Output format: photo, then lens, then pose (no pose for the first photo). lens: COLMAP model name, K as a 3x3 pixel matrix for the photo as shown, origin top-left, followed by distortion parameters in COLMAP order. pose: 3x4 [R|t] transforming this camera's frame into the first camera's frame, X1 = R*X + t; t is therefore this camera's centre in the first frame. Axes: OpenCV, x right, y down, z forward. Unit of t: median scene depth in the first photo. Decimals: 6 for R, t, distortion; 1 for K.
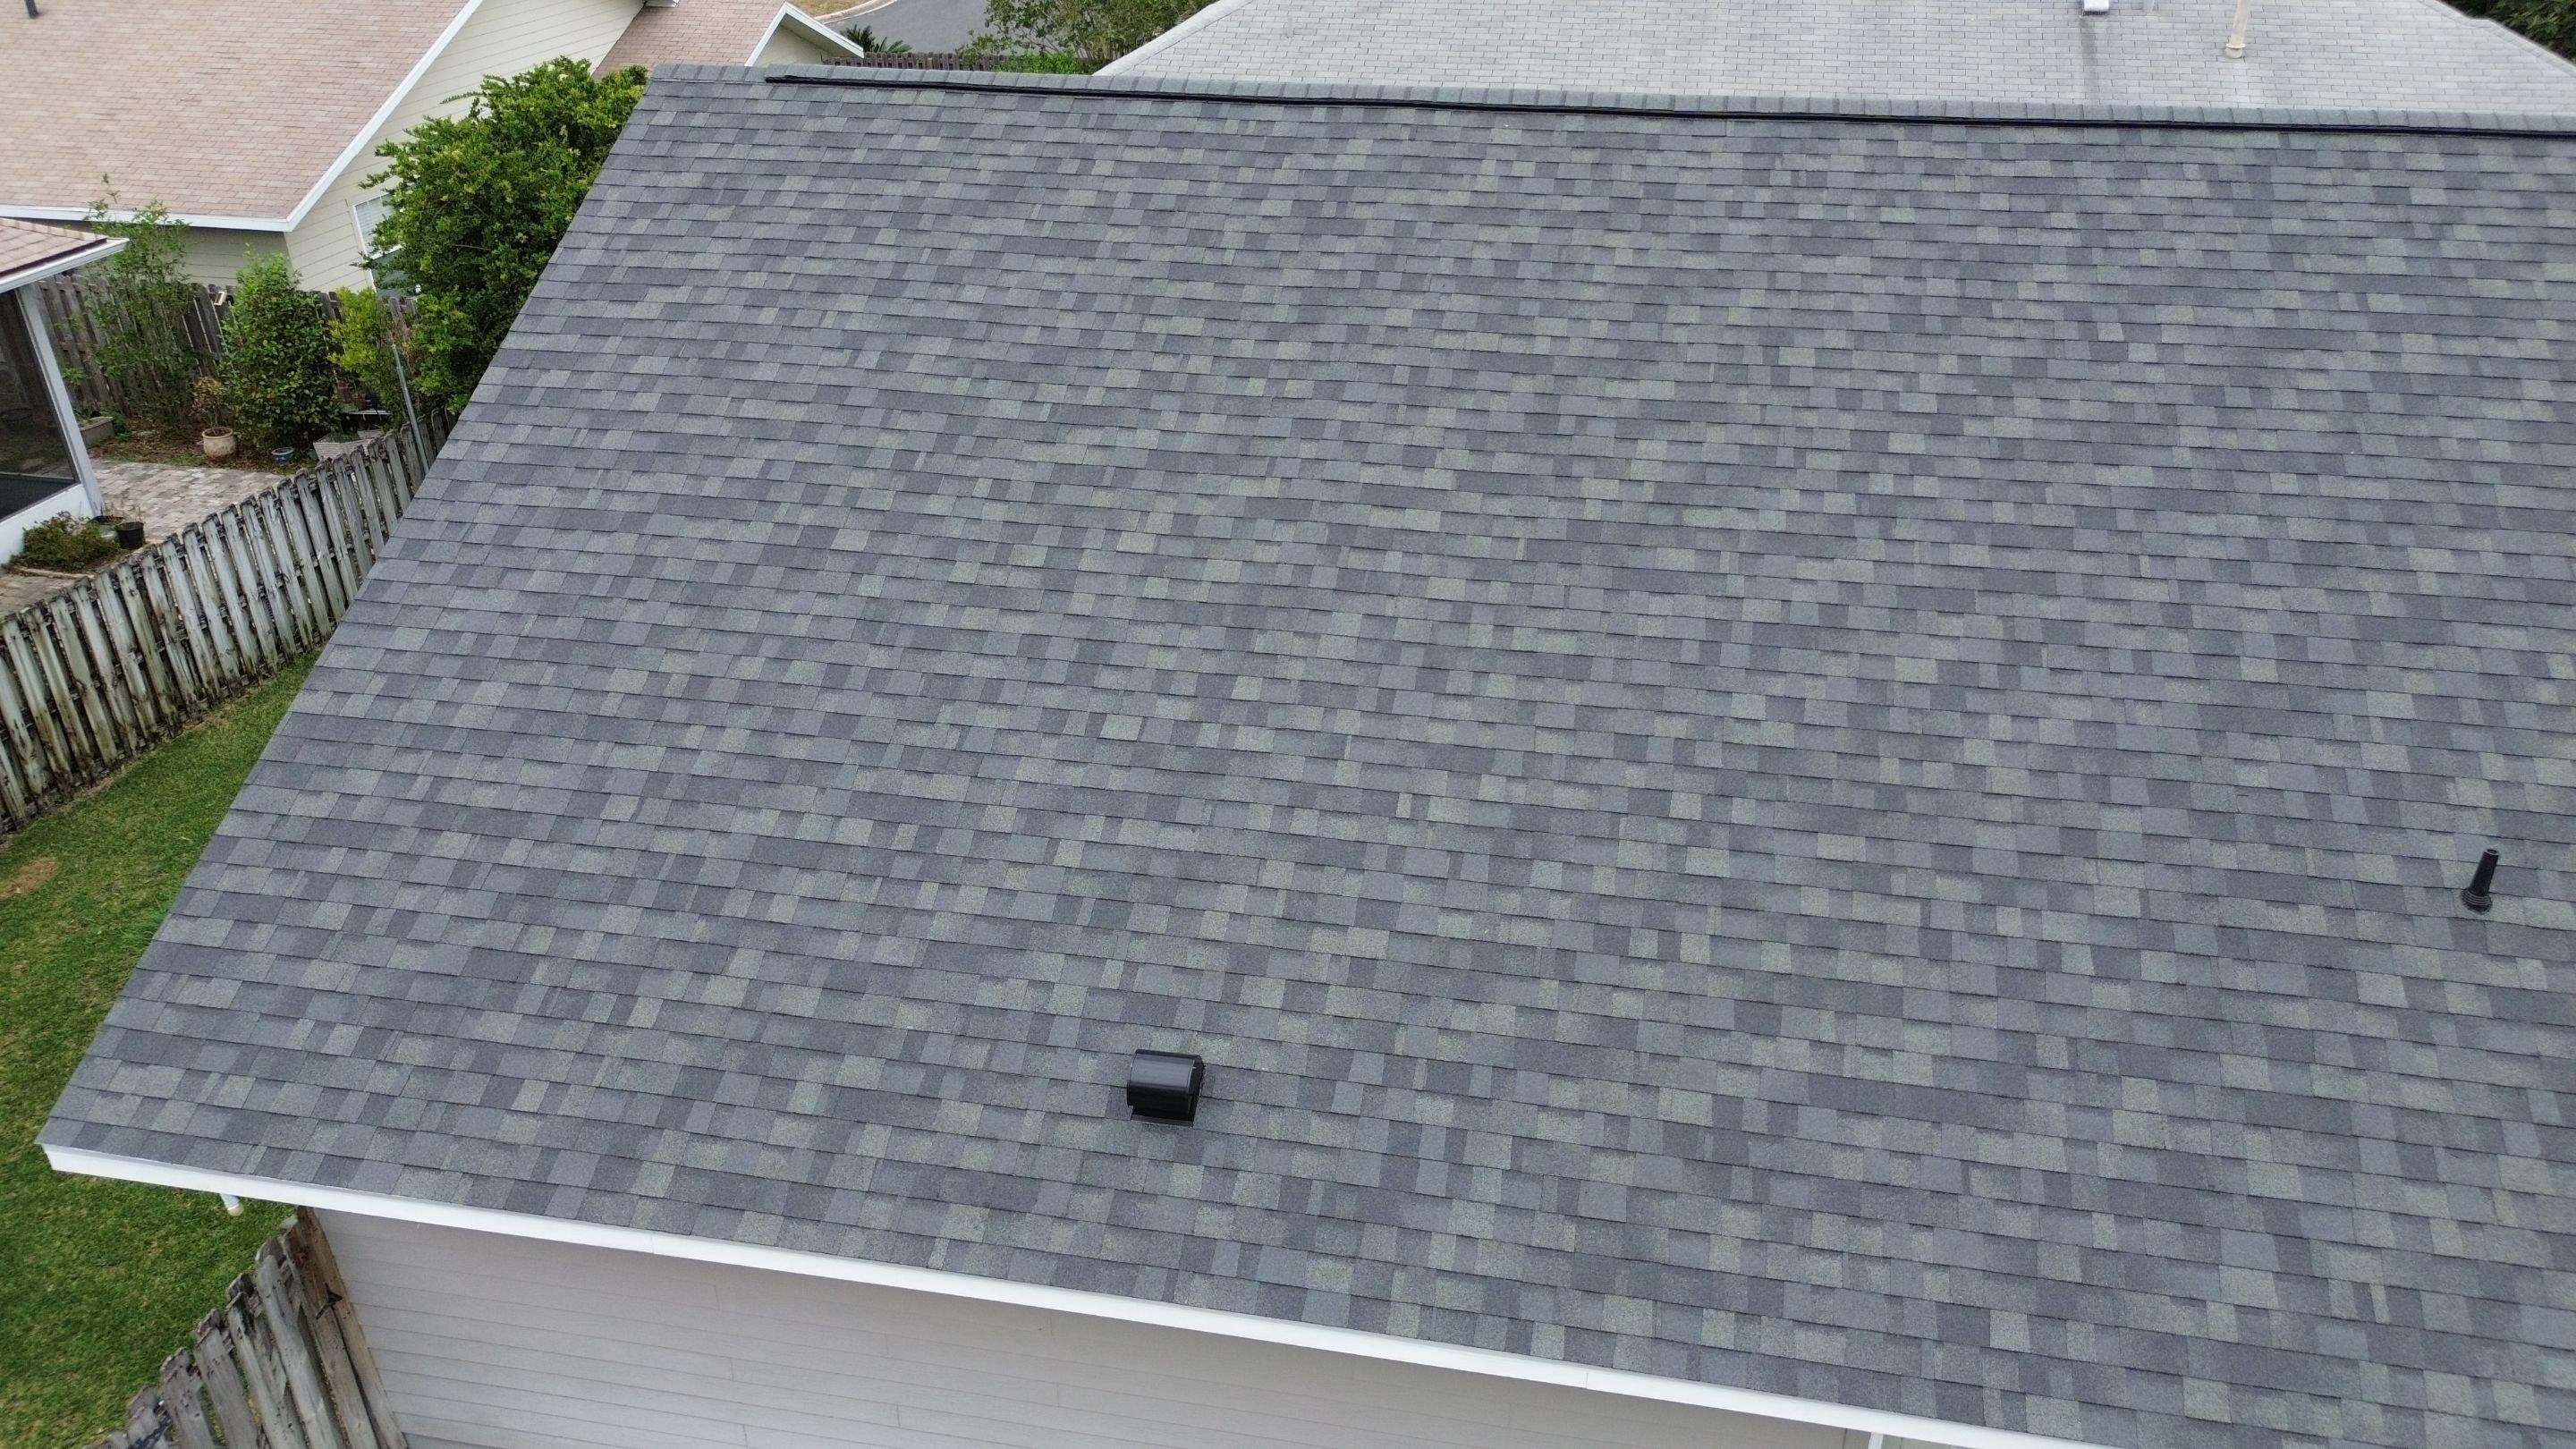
lens RADIAL K [[1835.2, 0, 1292.0], [0, 1835.2, 713.2], [0, 0, 1]] dist [0.075477, -0.074793]
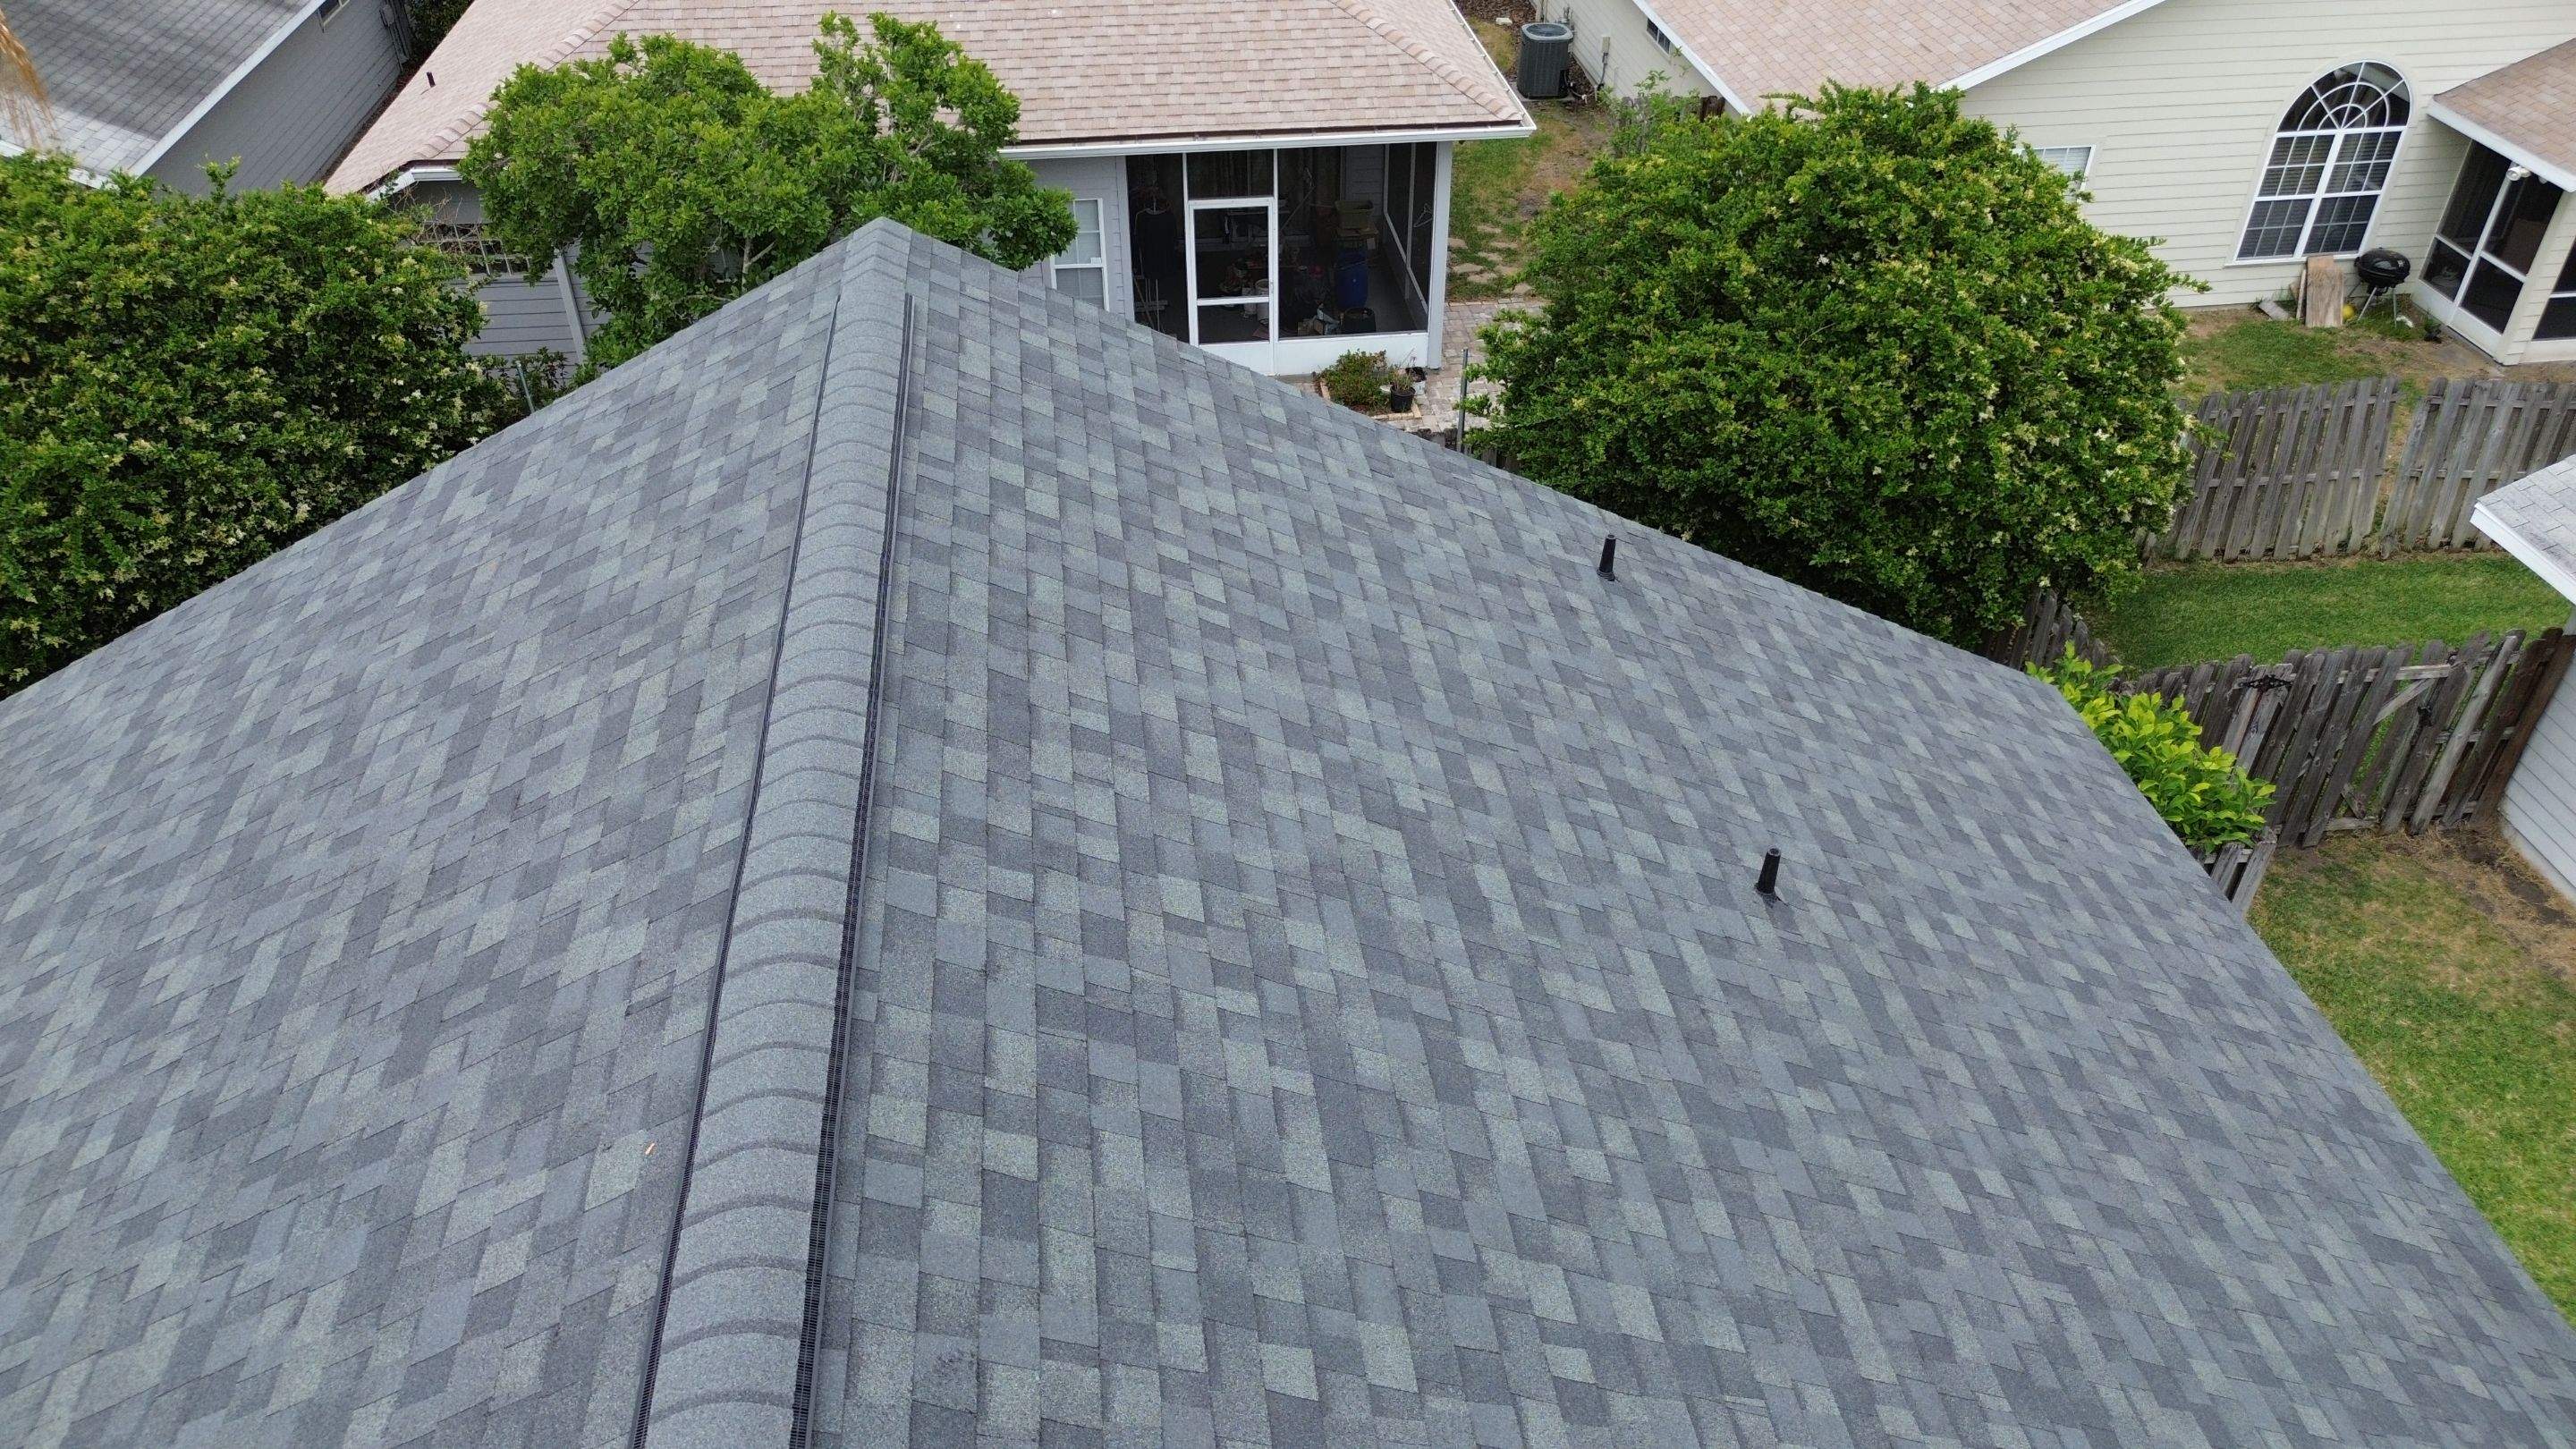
lens RADIAL K [[1835.2, 0, 1266.2], [0, 1835.2, 723.6], [0, 0, 1]] dist [0.075477, -0.074793]
pose [[0.300022, 0.563514, -0.769700, 0.438773], [-0.453995, 0.793982, 0.404328, -0.652878], [0.838973, 0.228132, 0.494045, 0.955973]]
